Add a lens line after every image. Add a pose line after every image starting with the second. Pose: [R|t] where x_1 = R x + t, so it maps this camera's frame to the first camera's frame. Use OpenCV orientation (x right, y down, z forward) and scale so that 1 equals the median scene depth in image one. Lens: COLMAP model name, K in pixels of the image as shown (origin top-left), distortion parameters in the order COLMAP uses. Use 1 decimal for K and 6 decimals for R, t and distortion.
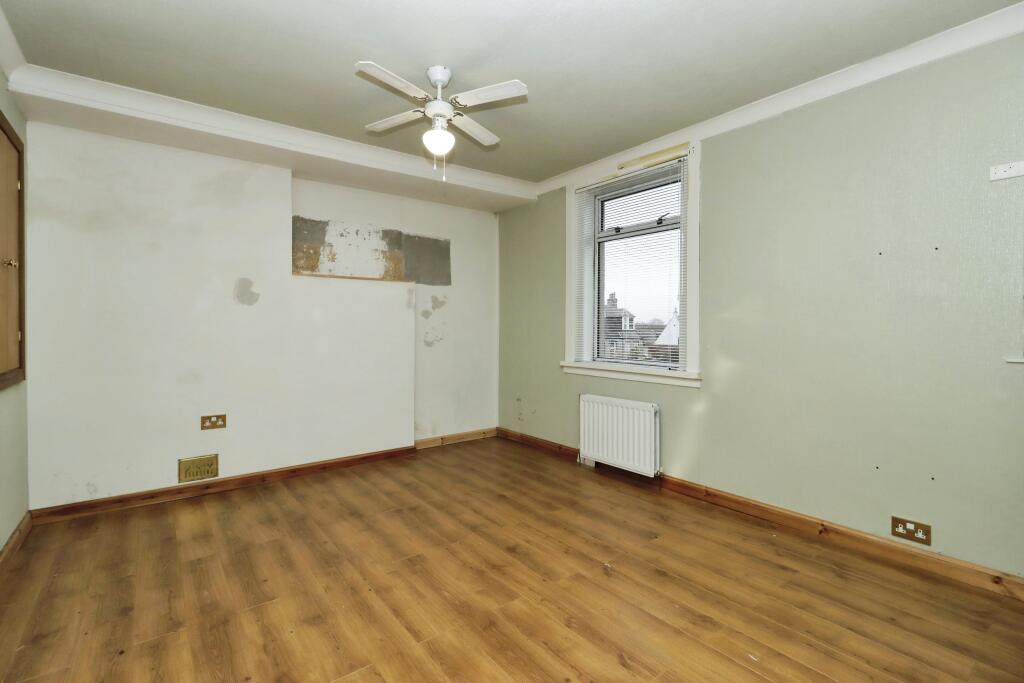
lens RADIAL K [[470.1, 0, 509.3], [0, 470.1, 330.4], [0, 0, 1]] dist [0.000548, 0.000138]
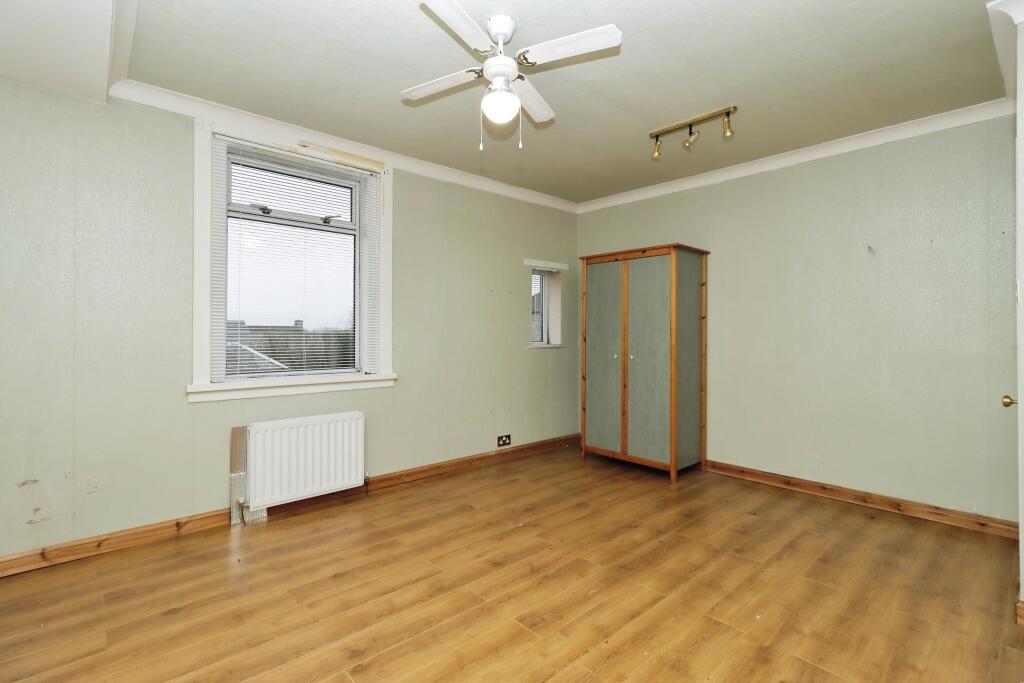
lens RADIAL K [[470.1, 0, 509.3], [0, 470.1, 330.4], [0, 0, 1]] dist [0.000548, 0.000138]
pose [[-0.069749, 0.000610, 0.997564, -0.843483], [0.005058, 0.999987, -0.000258, -0.012002], [-0.997552, 0.005028, -0.069751, 0.913892]]
